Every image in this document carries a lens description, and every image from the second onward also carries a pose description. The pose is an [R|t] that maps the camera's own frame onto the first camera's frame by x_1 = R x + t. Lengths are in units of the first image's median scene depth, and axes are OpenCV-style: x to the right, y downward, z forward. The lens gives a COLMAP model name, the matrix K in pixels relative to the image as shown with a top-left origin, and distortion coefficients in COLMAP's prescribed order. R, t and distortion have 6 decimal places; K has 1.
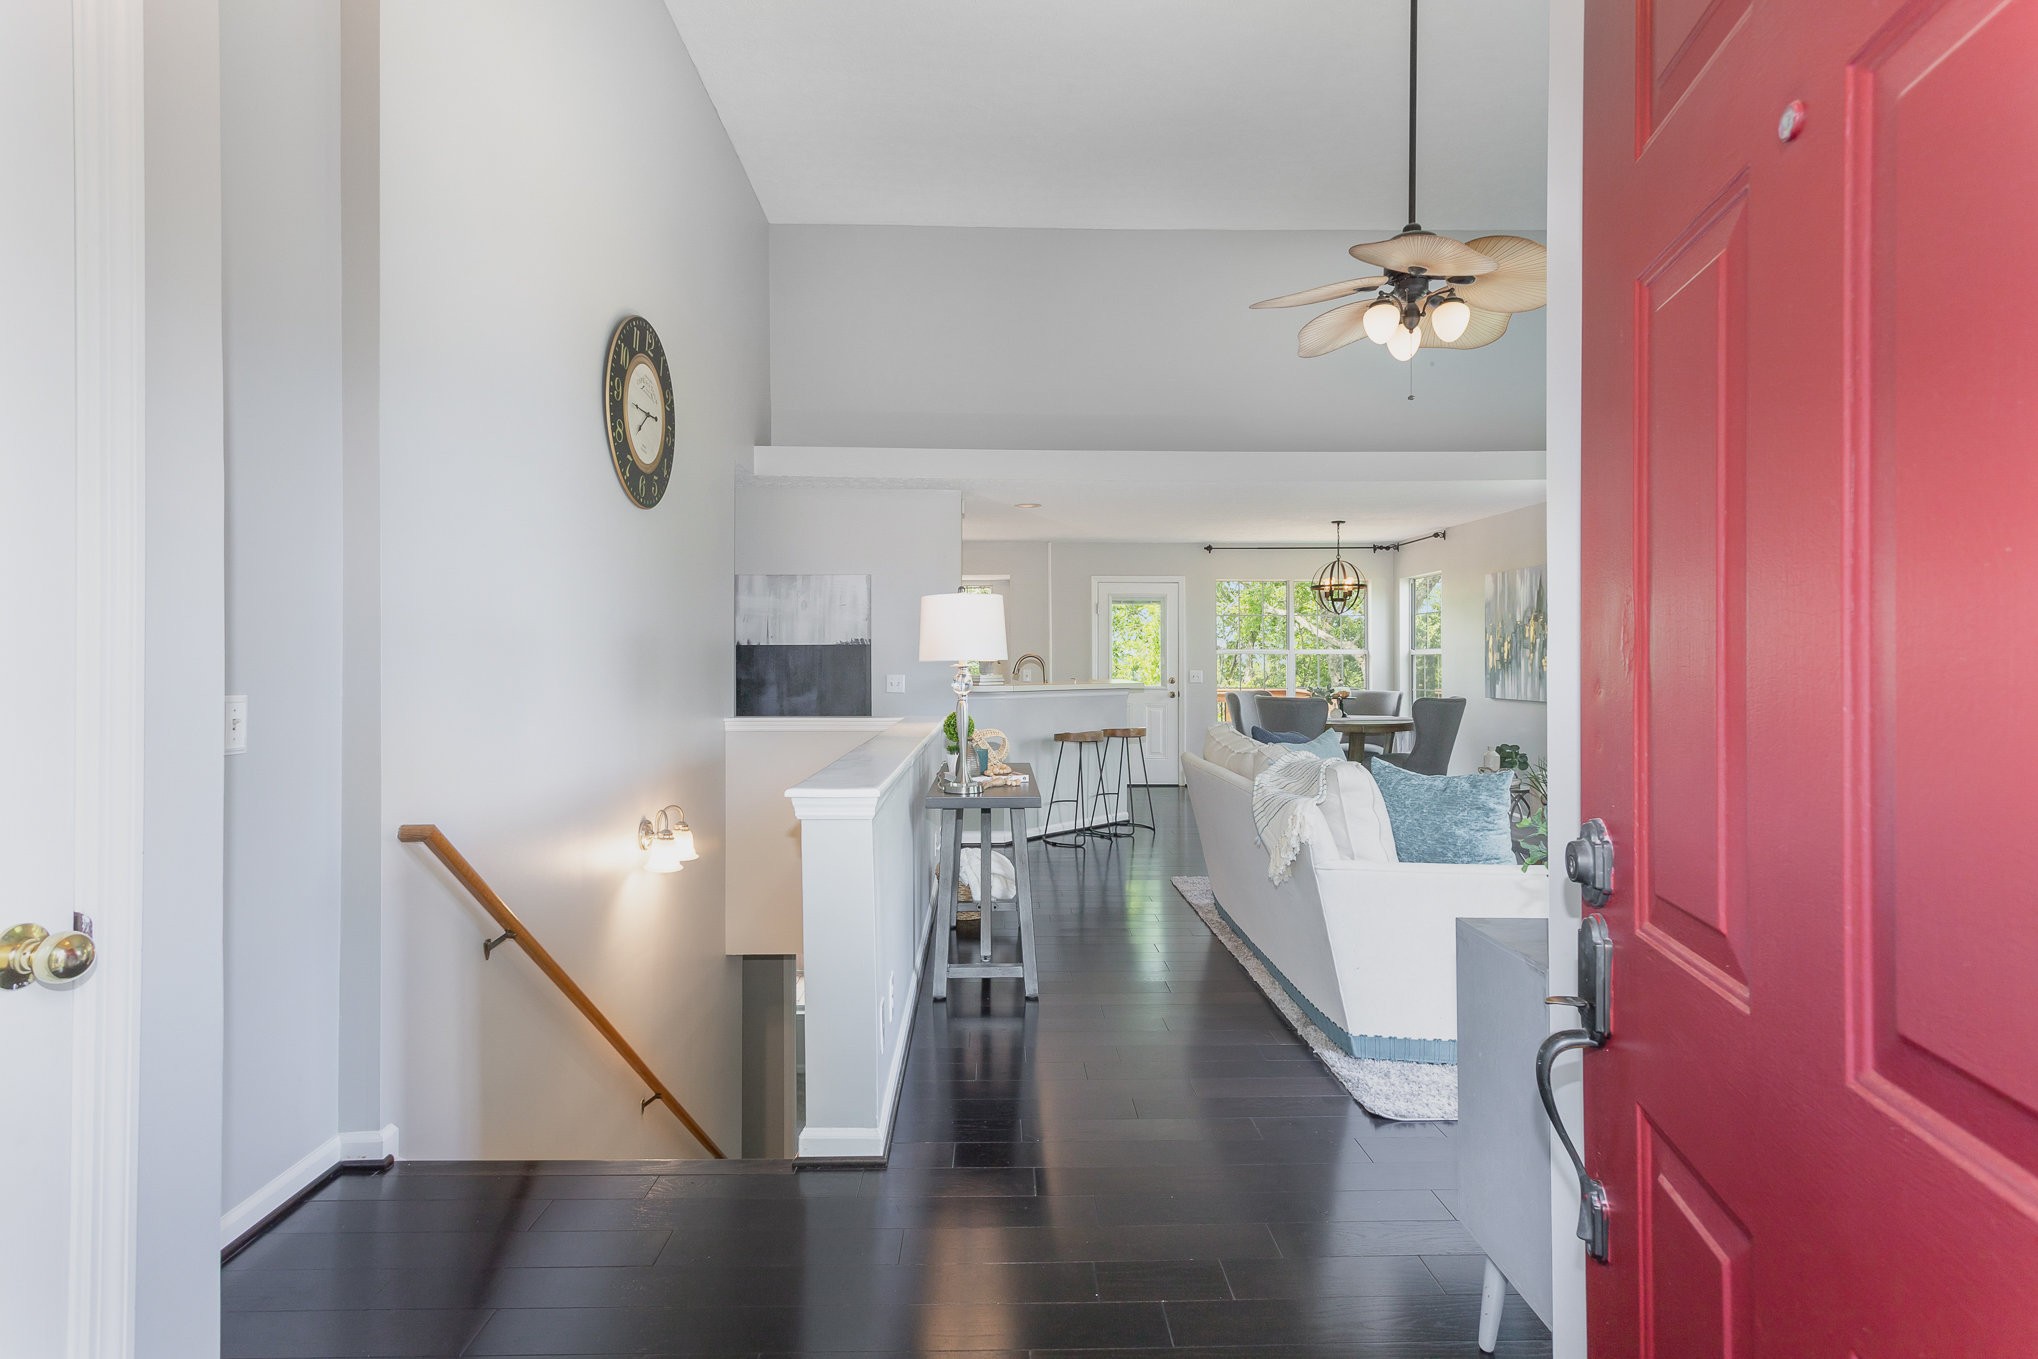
lens RADIAL K [[982.5, 0, 1000.1], [0, 982.5, 643.8], [0, 0, 1]] dist [0.005877, 0.000174]
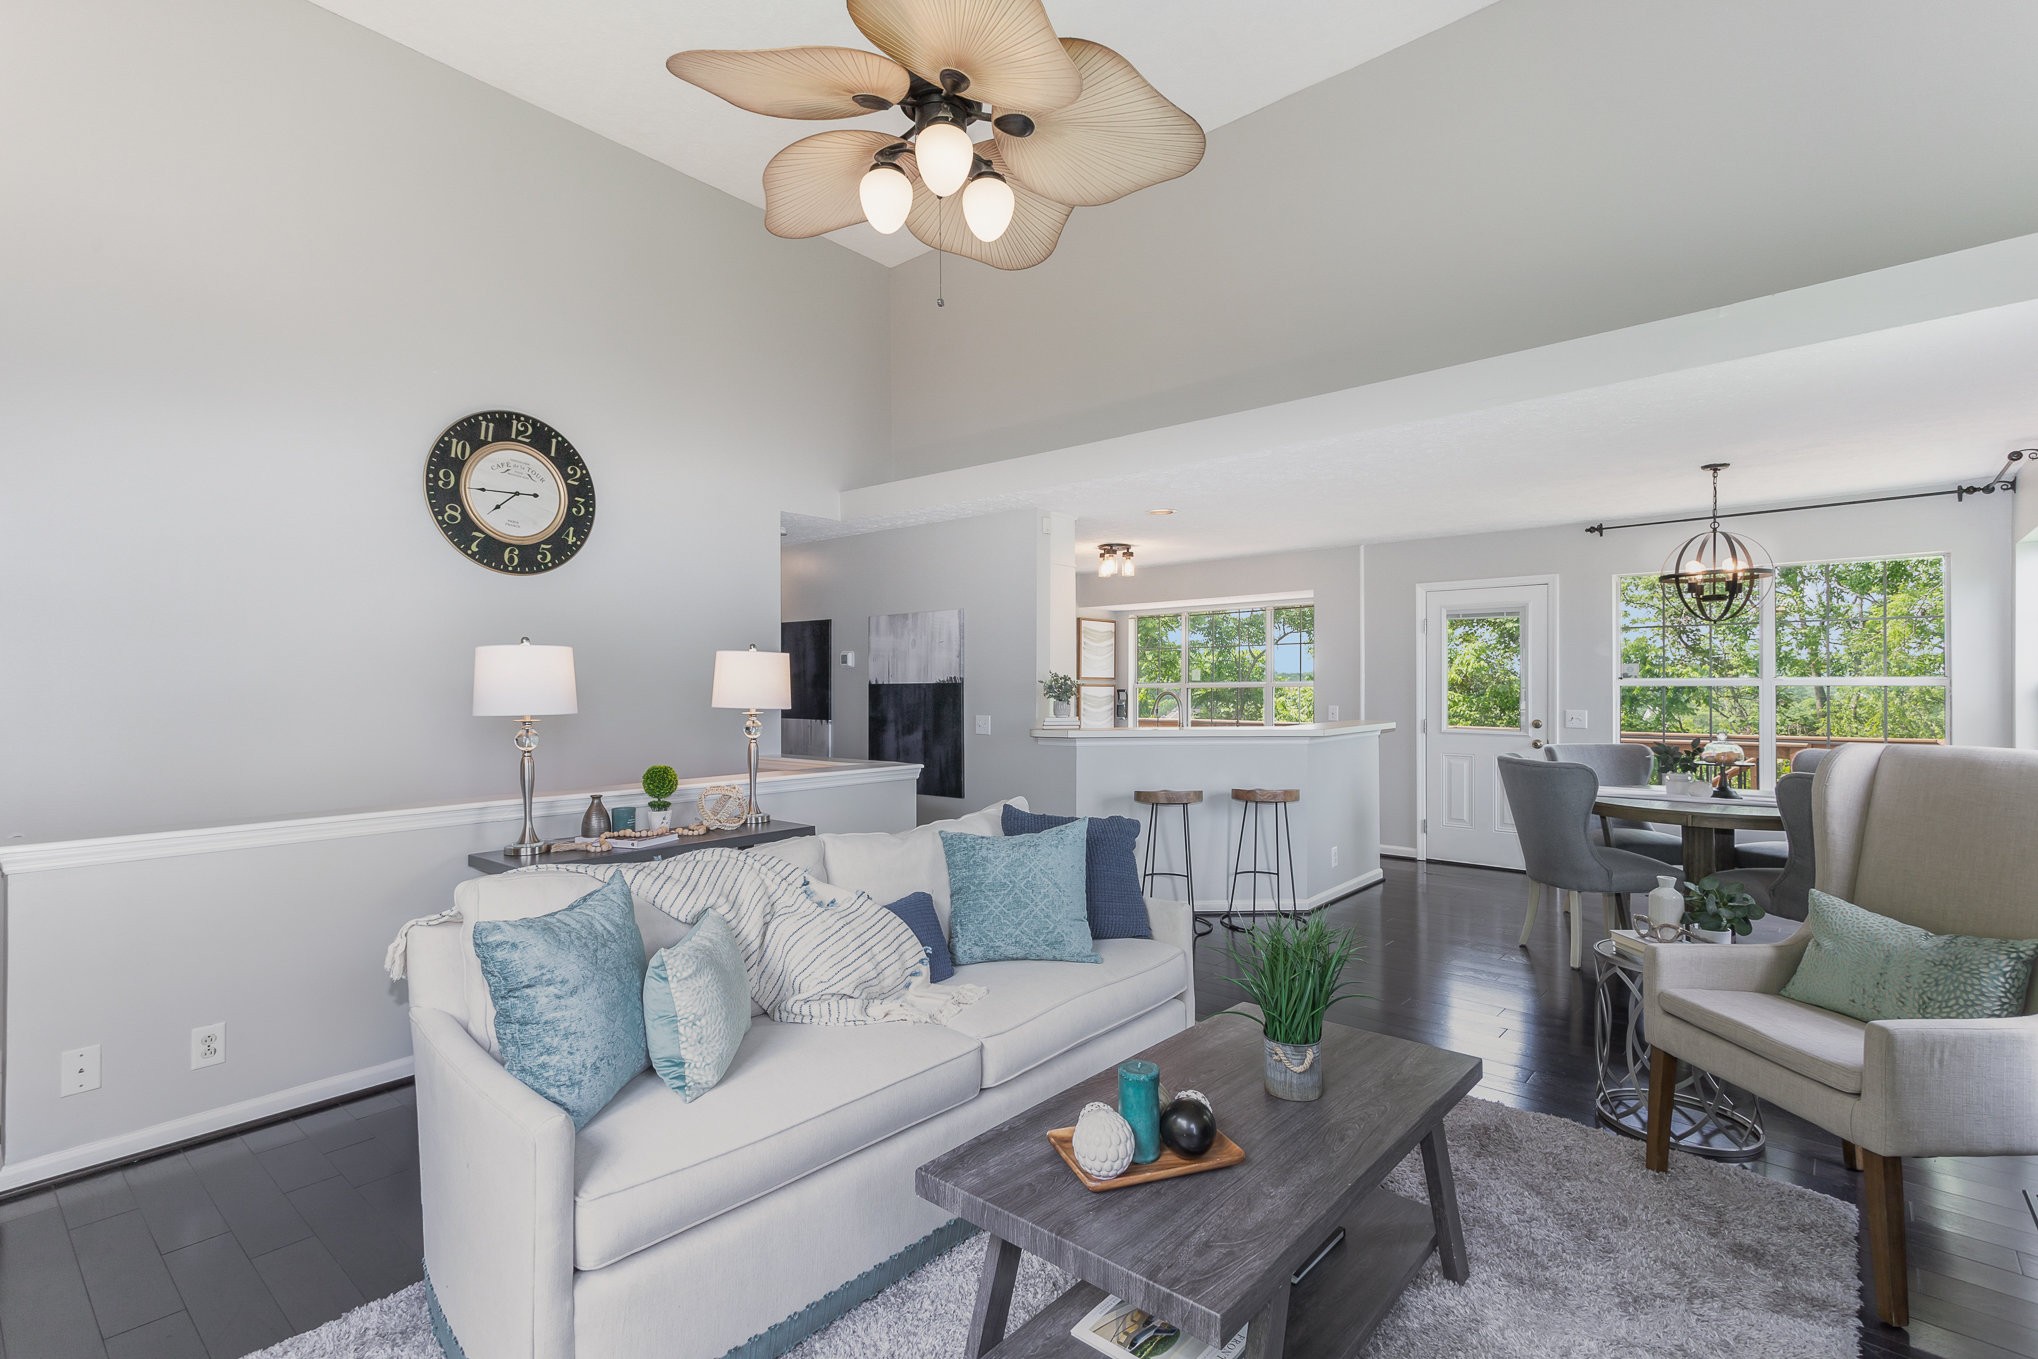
lens RADIAL K [[948.4, 0, 993.4], [0, 948.4, 688.7], [0, 0, 1]] dist [0.024387, 0.001447]
pose [[0.741671, -0.000347, -0.670764, 0.455490], [0.016778, 0.999697, 0.018035, -0.008897], [0.670554, -0.024630, 0.741452, 0.306593]]
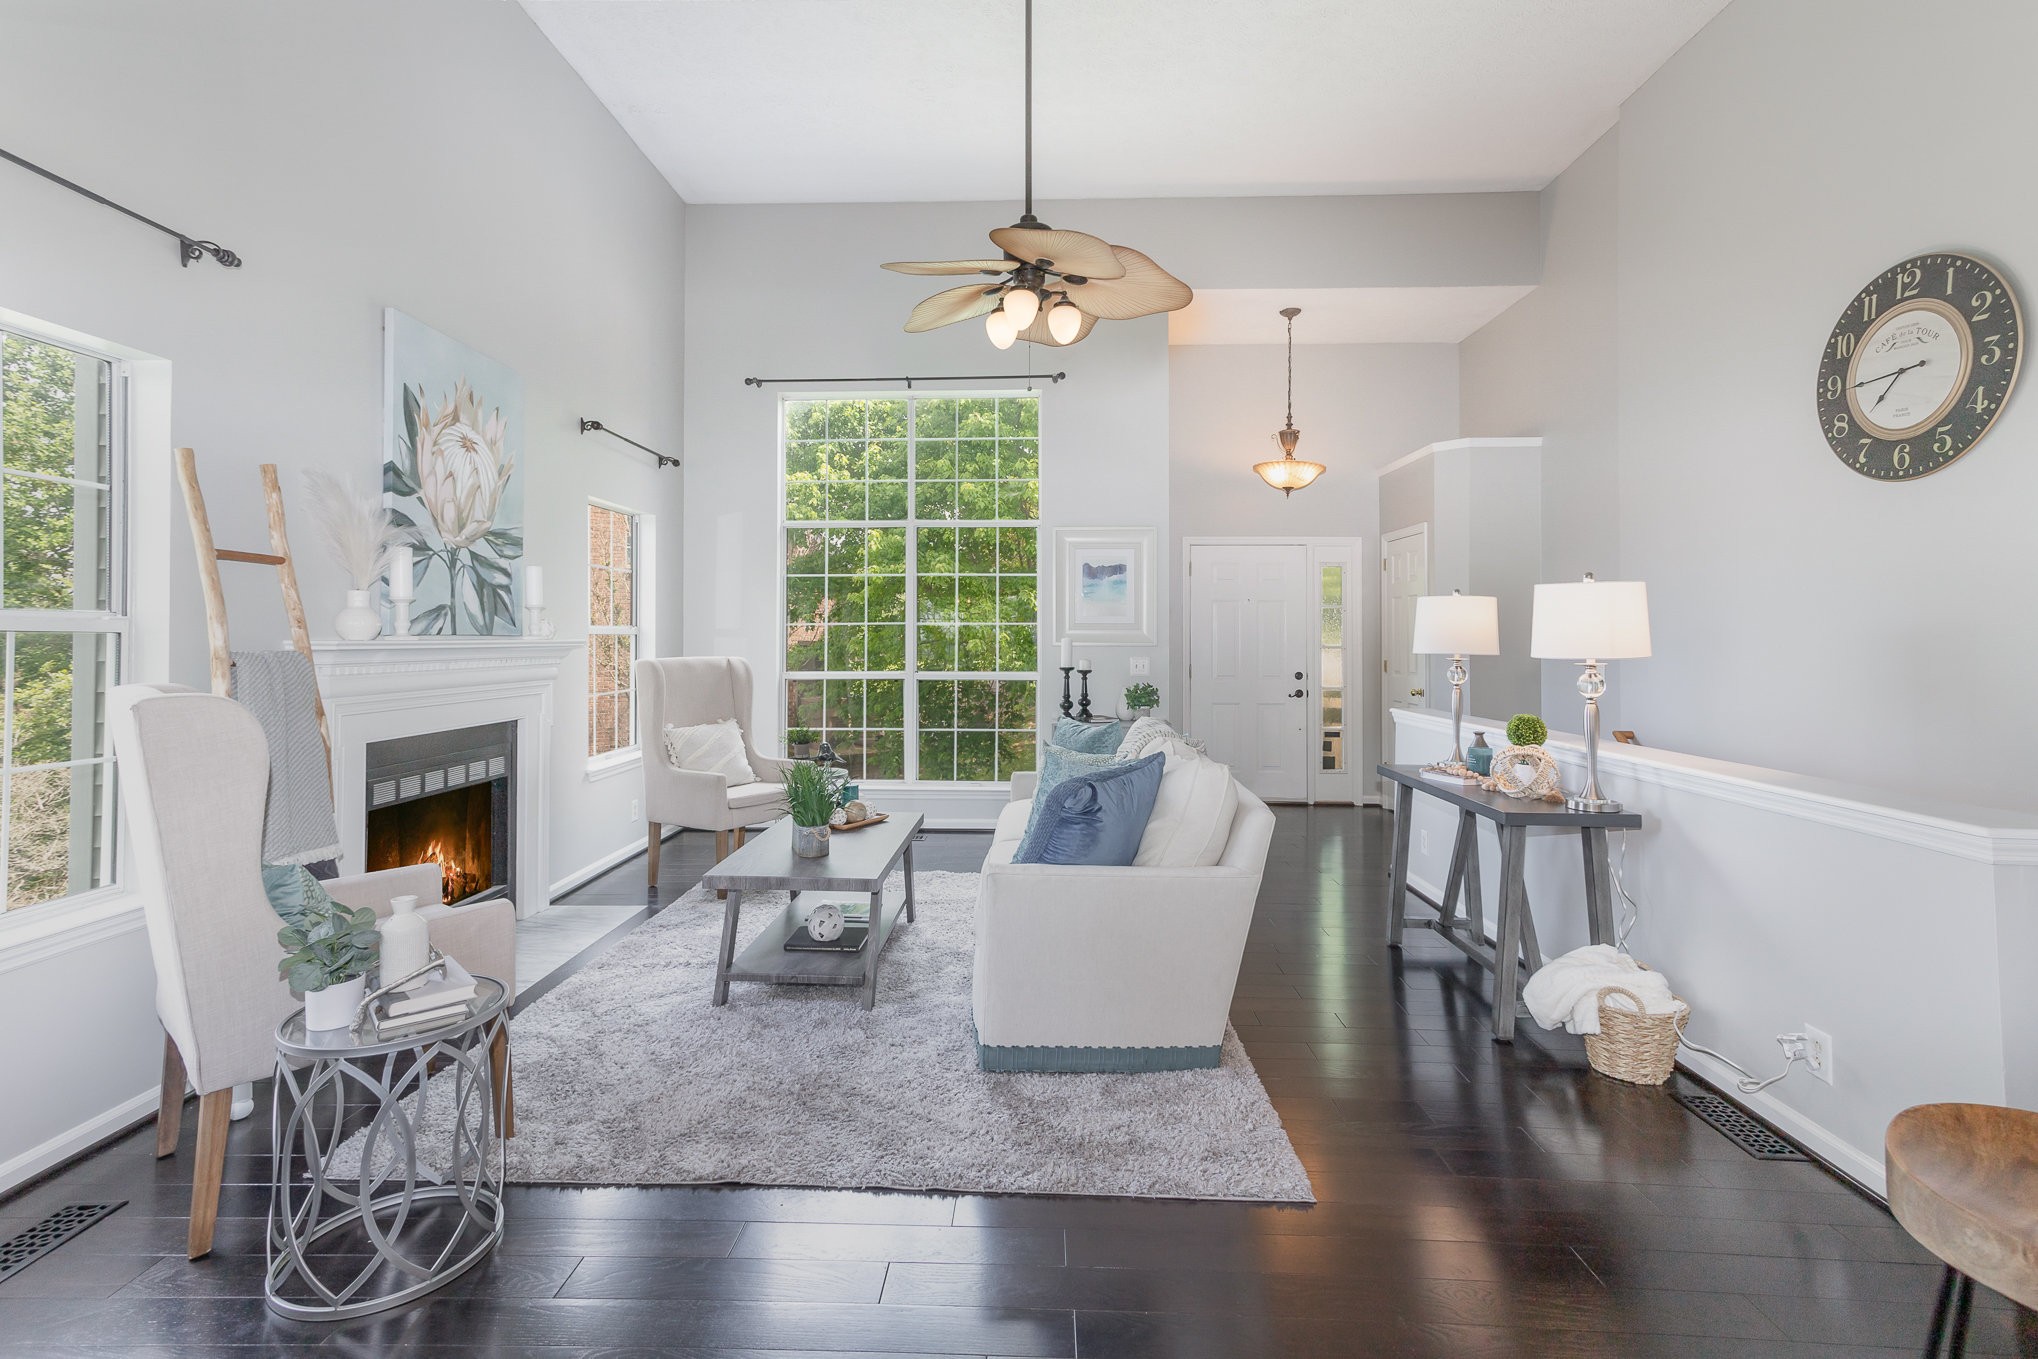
lens RADIAL K [[948.4, 0, 1011.3], [0, 948.4, 628.1], [0, 0, 1]] dist [0.024387, 0.001447]
pose [[-0.998970, -0.006633, 0.044889, 0.210797], [-0.007997, 0.999510, -0.030264, 0.011936], [-0.044666, -0.030592, -0.998533, 1.058642]]
